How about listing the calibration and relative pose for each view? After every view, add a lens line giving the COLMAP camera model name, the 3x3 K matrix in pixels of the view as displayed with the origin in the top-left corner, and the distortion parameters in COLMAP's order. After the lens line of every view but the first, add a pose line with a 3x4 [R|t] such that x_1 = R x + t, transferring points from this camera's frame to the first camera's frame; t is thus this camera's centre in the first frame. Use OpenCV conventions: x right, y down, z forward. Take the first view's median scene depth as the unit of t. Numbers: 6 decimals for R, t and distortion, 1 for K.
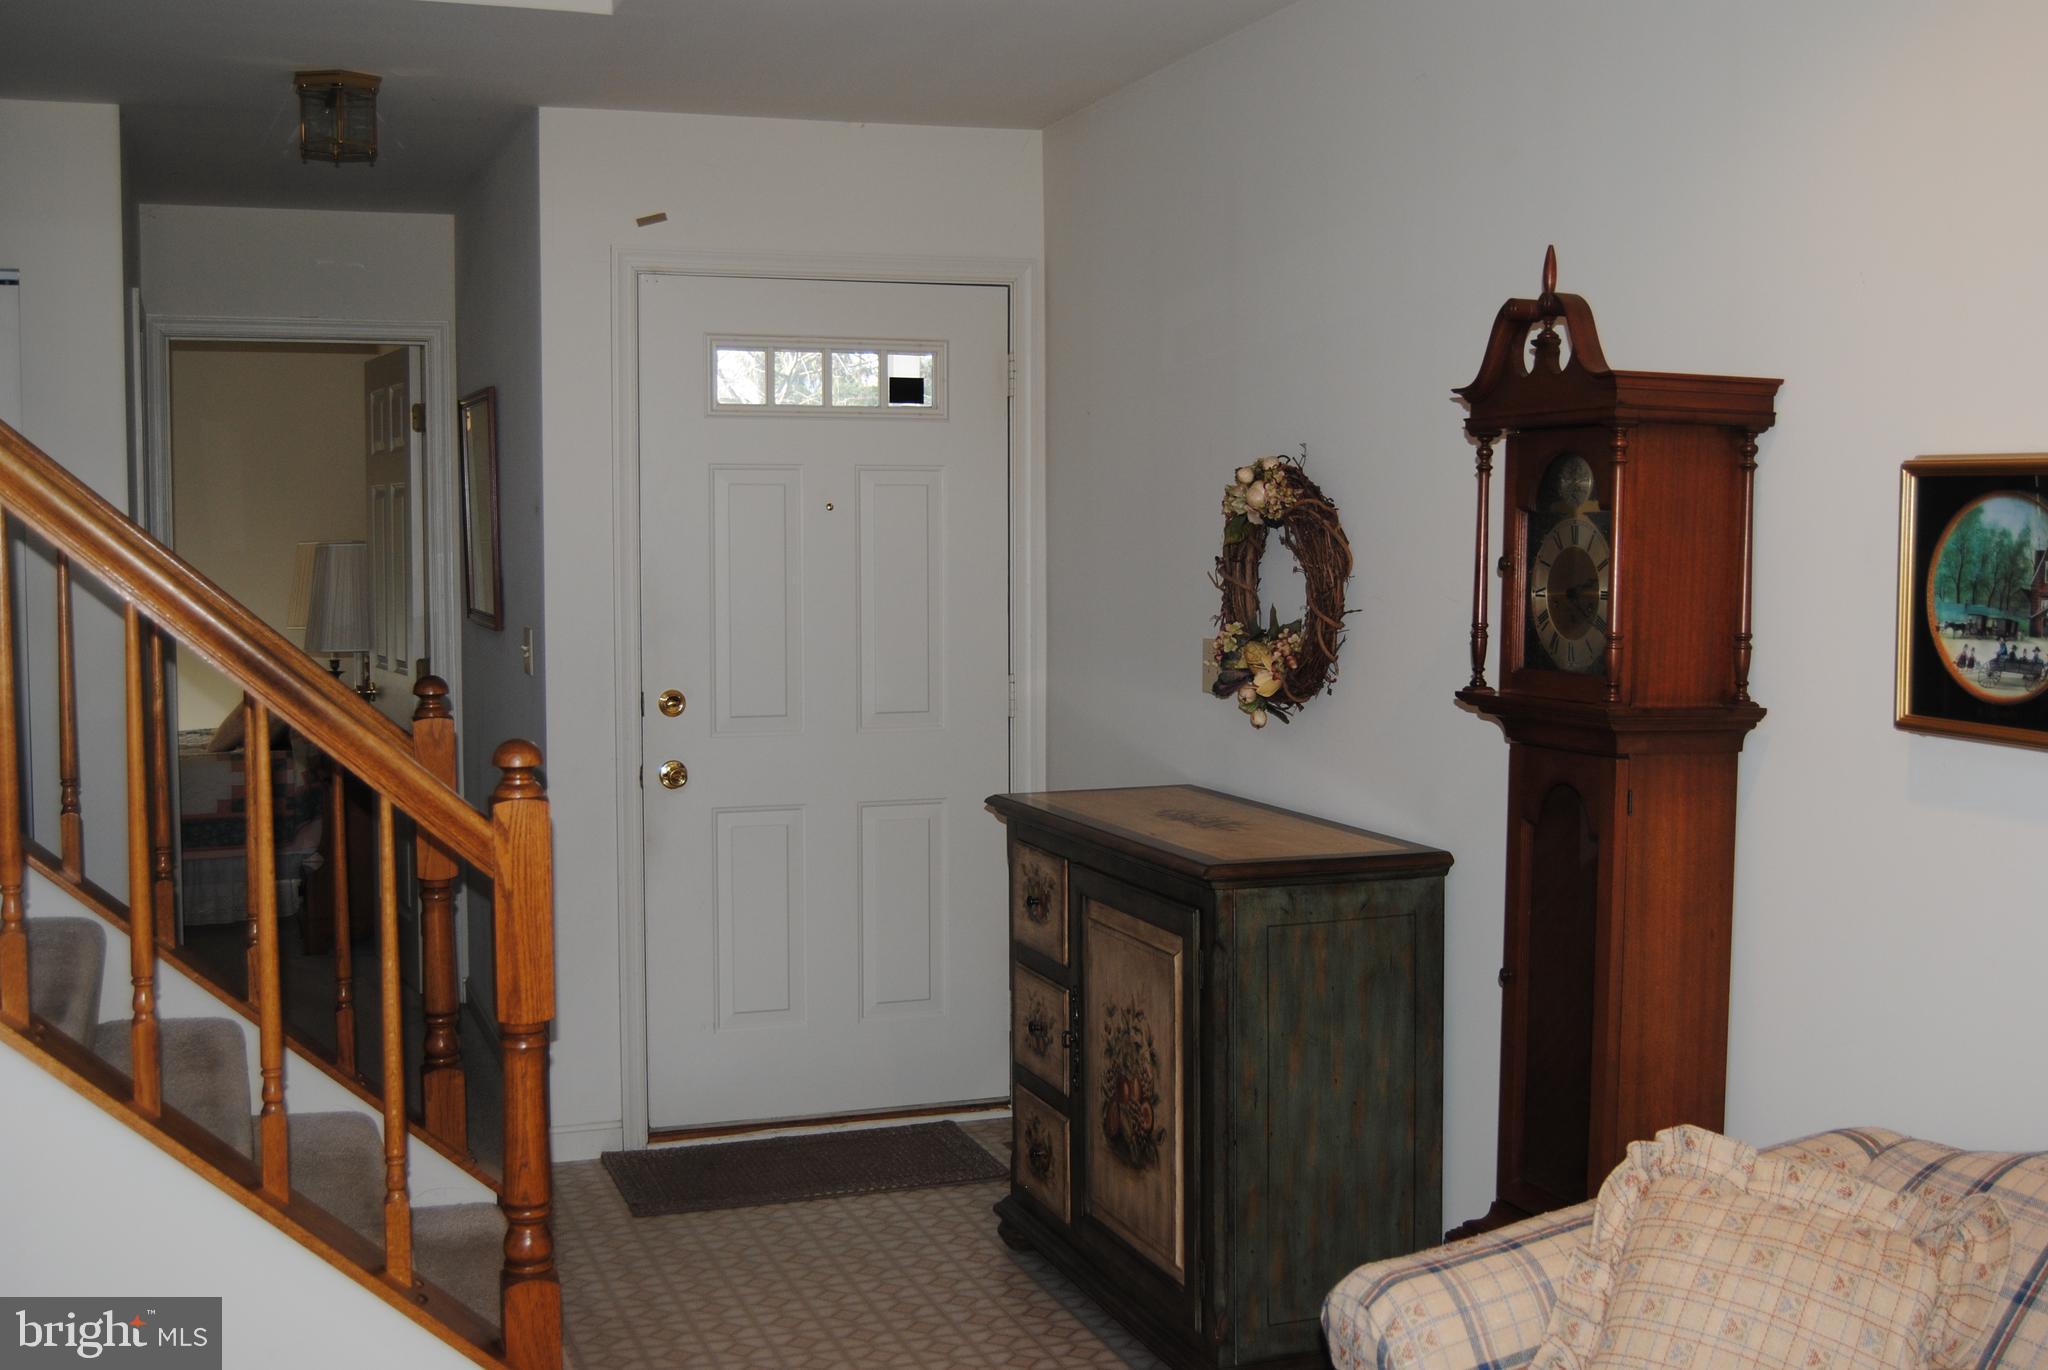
lens RADIAL K [[2302.3, 0, 1027.4], [0, 2302.3, 687.0], [0, 0, 1]] dist [-0.022393, 0.000000]
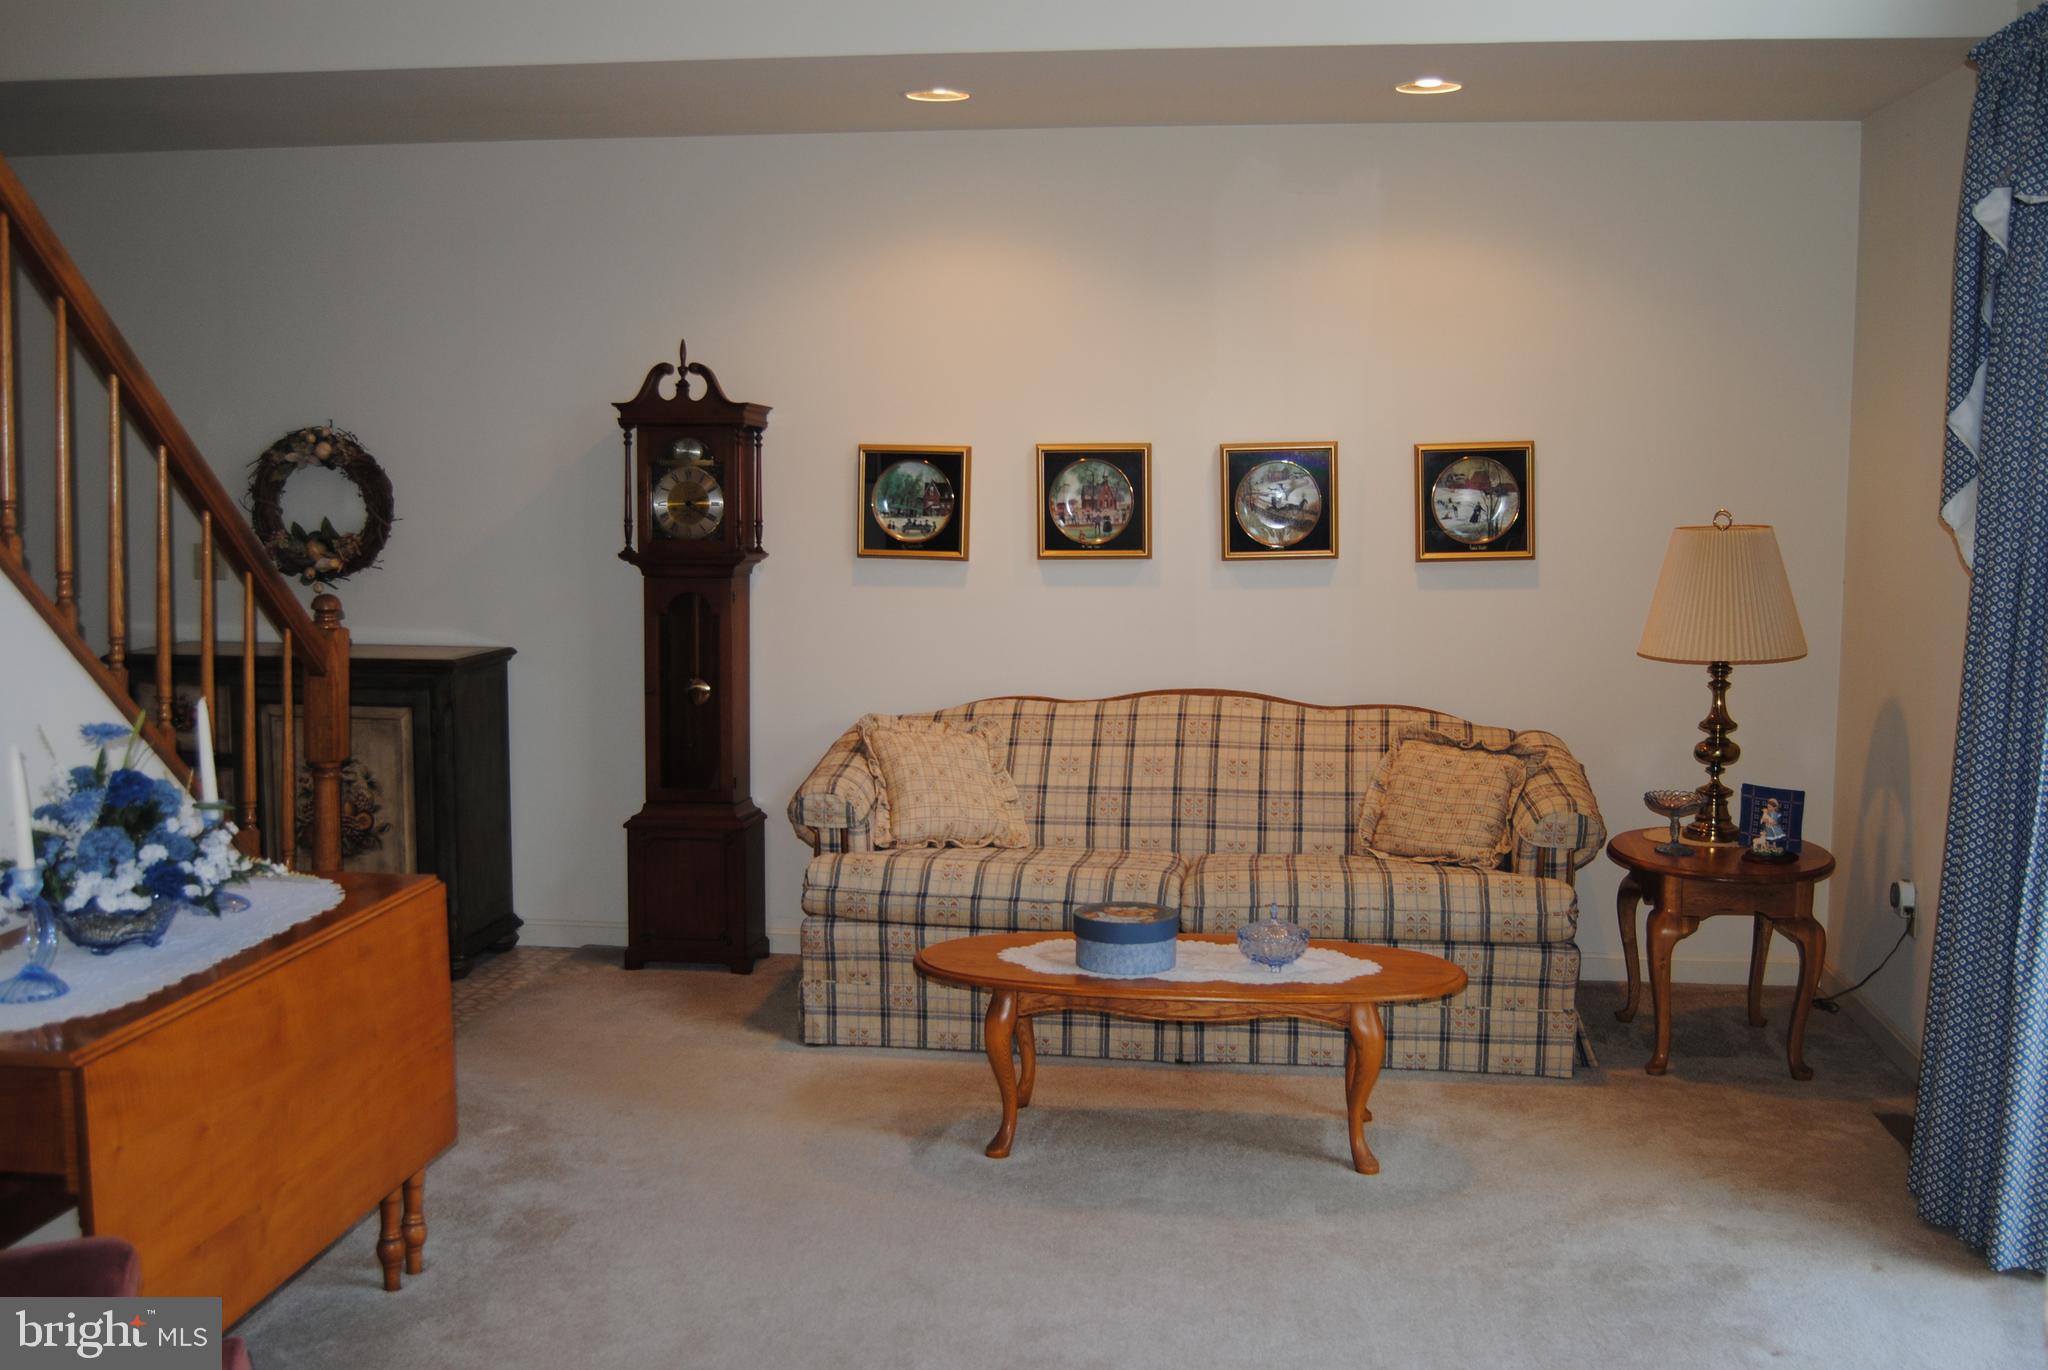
lens RADIAL K [[1988.8, 0, 1057.4], [0, 1988.8, 693.2], [0, 0, 1]] dist [-0.058505, 0.000000]
pose [[0.440991, -0.086586, 0.893325, -1.293066], [0.051821, 0.996132, 0.070969, 0.022478], [-0.896014, 0.014997, 0.443772, -0.120962]]
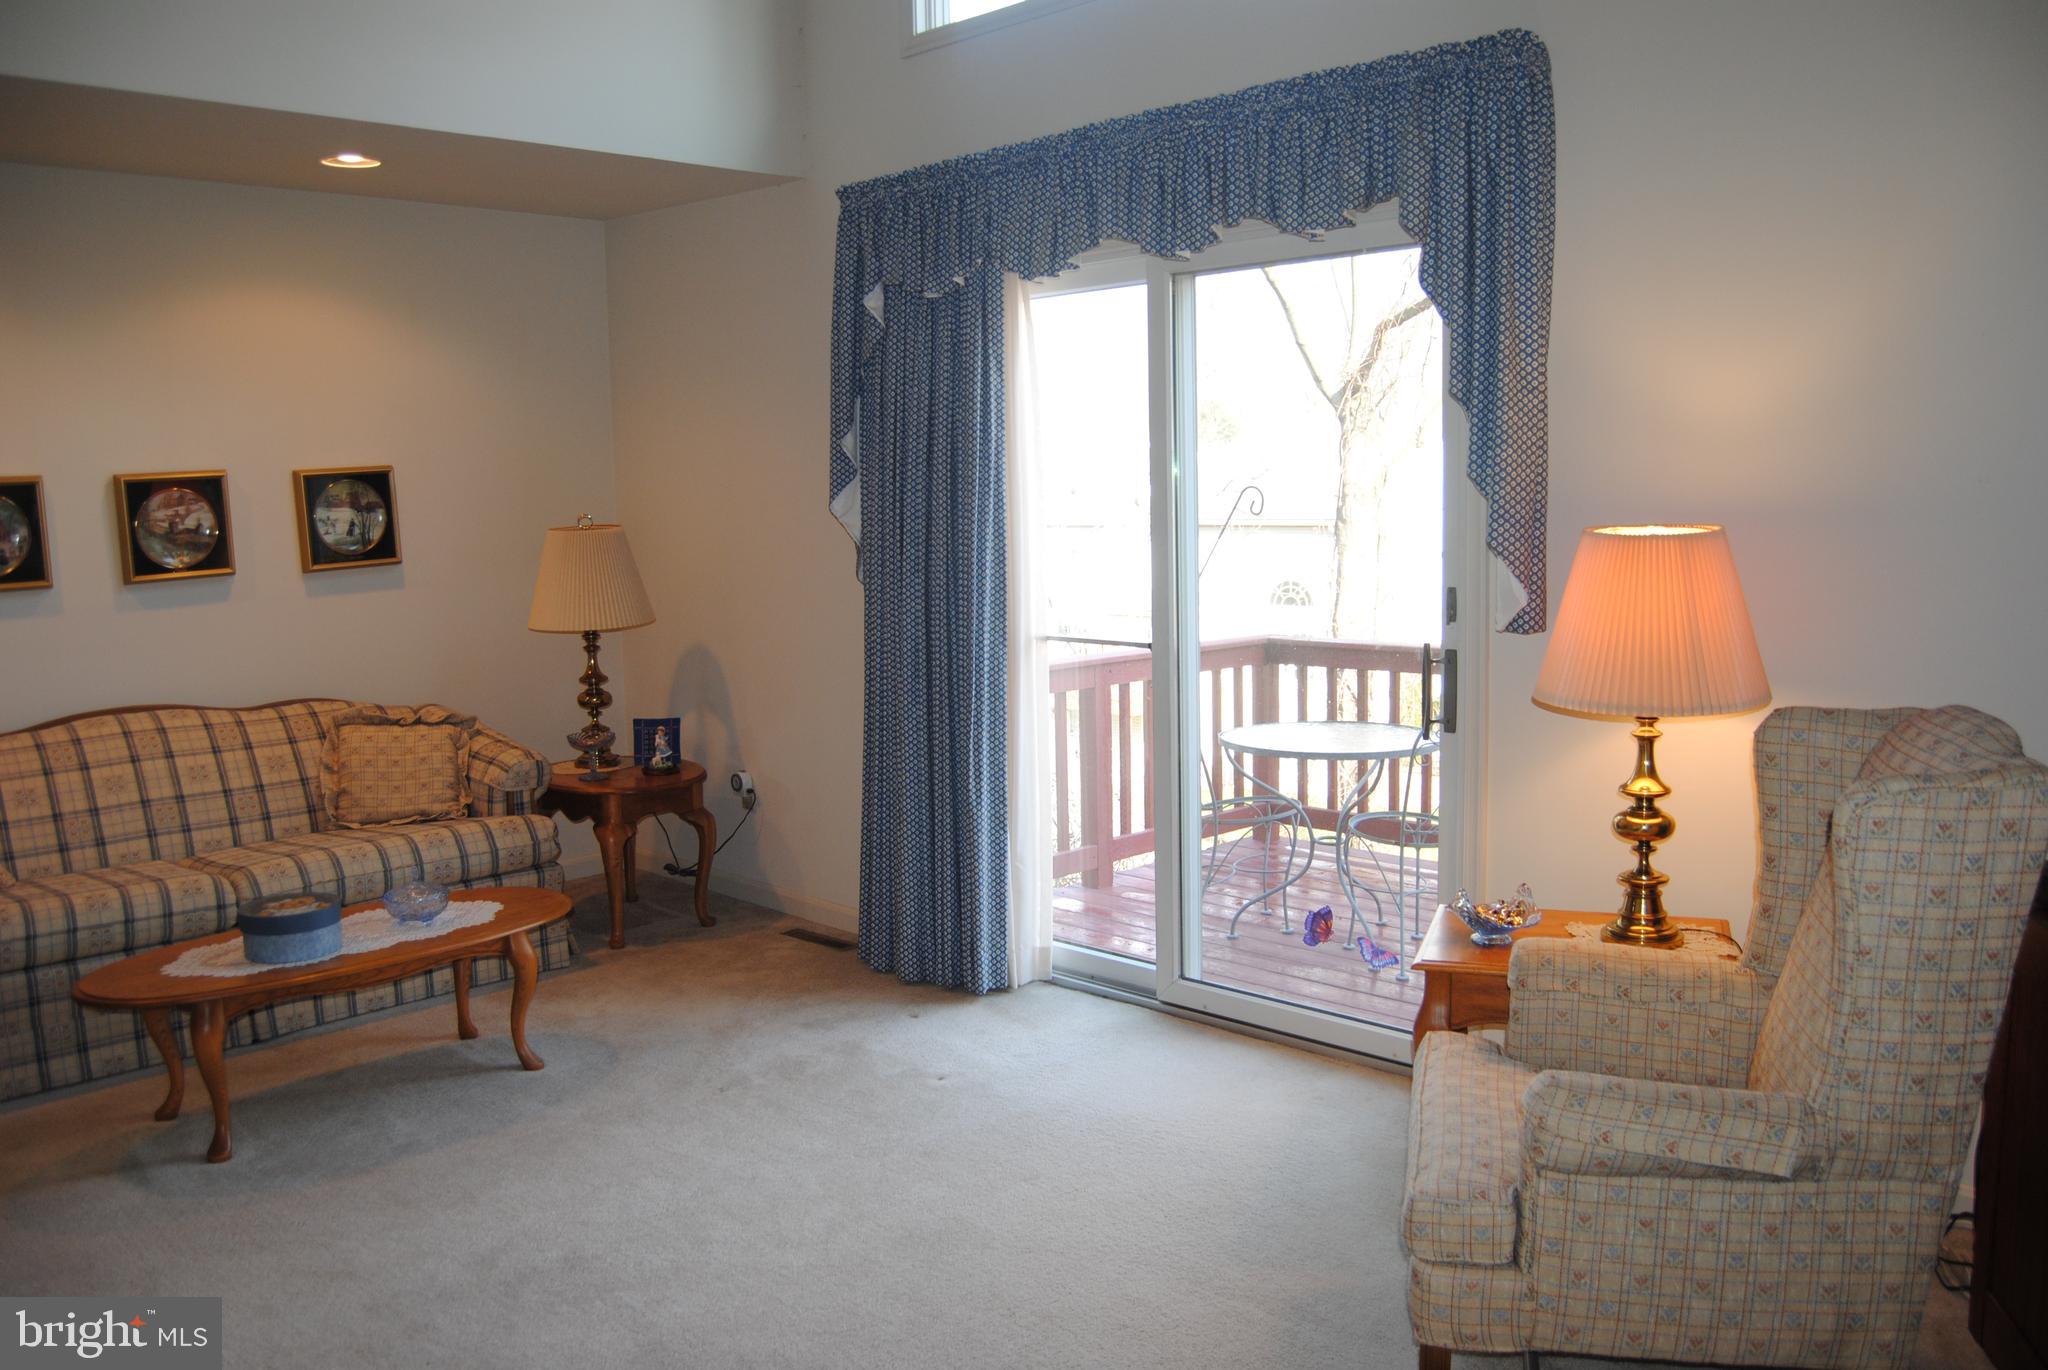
lens RADIAL K [[1589.1, 0, 1024.2], [0, 1589.1, 695.0], [0, 0, 1]] dist [-0.102038, 0.041350]
pose [[-0.443711, -0.100074, 0.890565, -1.320231], [0.085306, 0.984517, 0.153134, -0.011889], [-0.892101, 0.143918, -0.428304, 0.444425]]
